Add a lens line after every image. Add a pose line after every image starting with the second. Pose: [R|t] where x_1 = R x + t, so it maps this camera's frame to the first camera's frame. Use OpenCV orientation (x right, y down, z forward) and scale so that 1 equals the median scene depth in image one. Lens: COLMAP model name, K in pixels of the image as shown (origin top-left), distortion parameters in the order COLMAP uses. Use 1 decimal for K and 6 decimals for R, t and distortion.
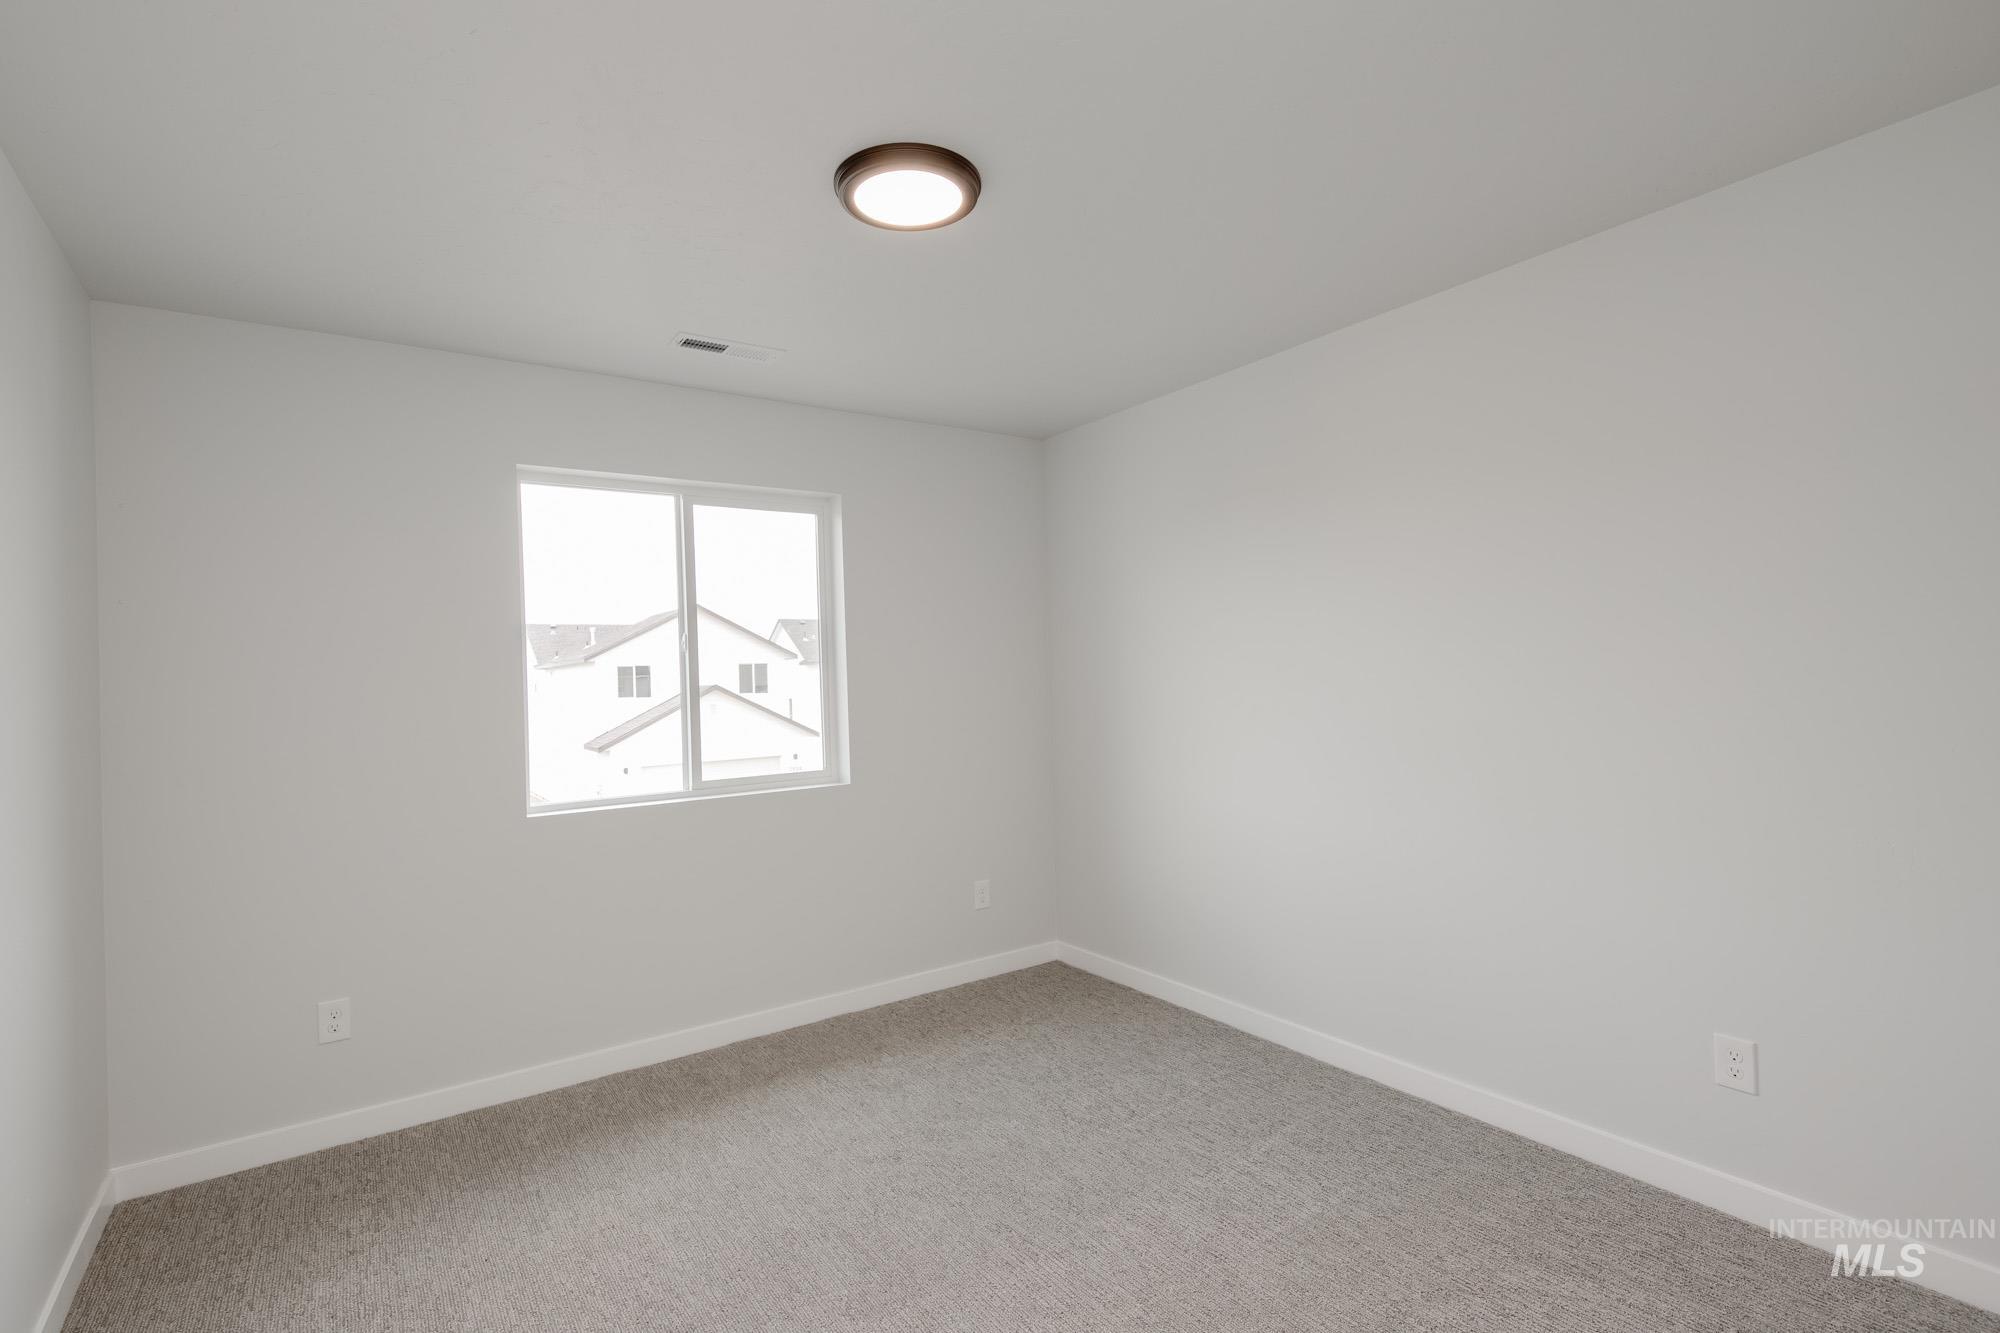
lens RADIAL K [[889.4, 0, 992.7], [0, 889.4, 665.7], [0, 0, 1]] dist [0.014249, -0.006737]
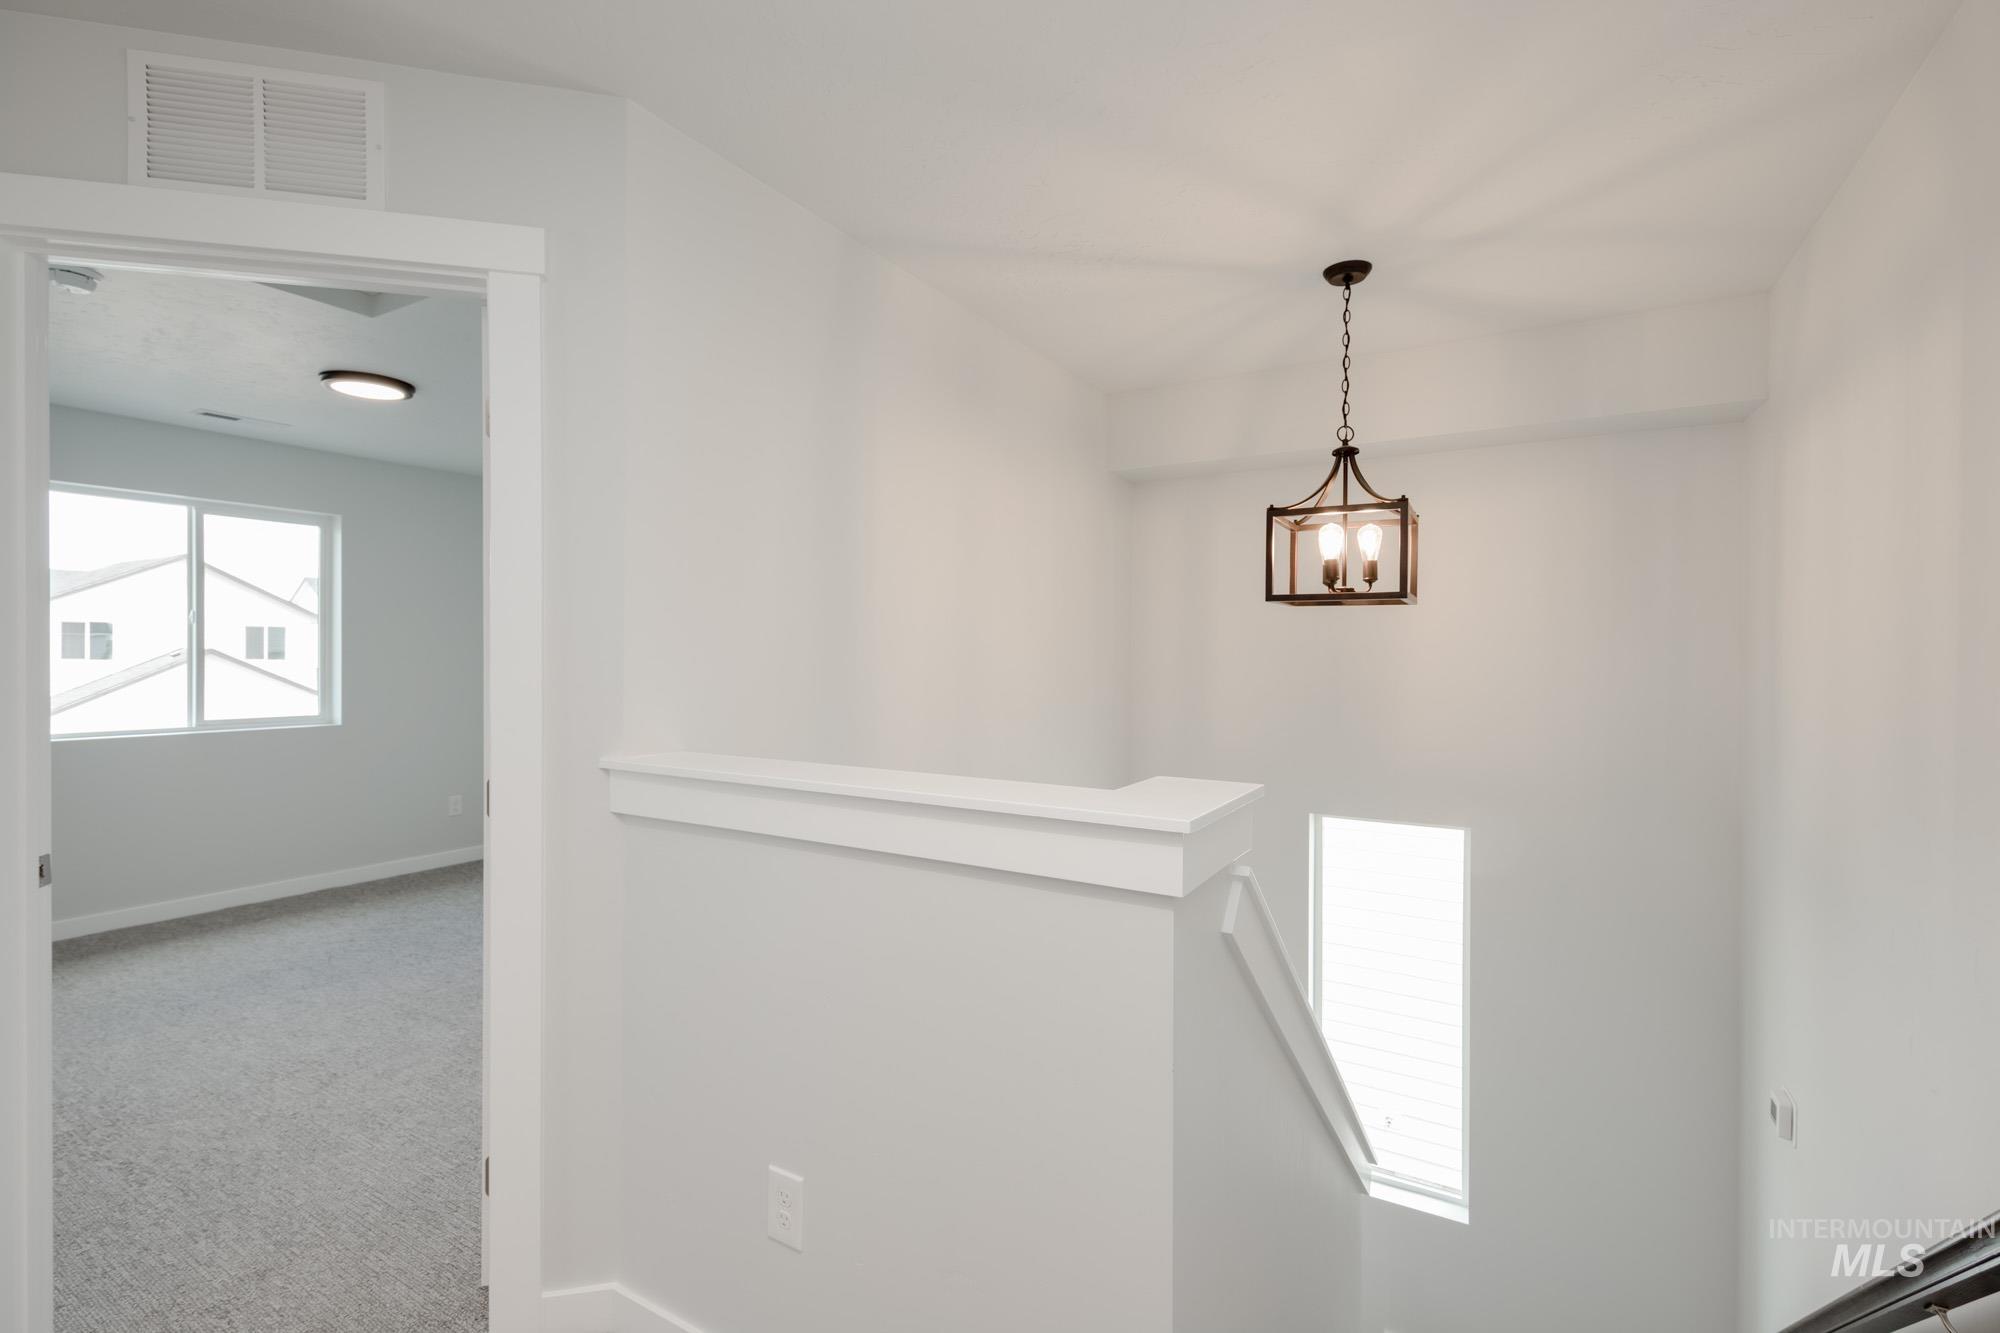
lens RADIAL K [[889.4, 0, 992.7], [0, 889.4, 665.7], [0, 0, 1]] dist [0.014249, -0.006737]
pose [[0.913258, 0.039246, 0.405486, 0.197264], [-0.045945, 0.998921, 0.006797, -0.015179], [-0.404782, -0.024837, 0.914076, -0.677624]]
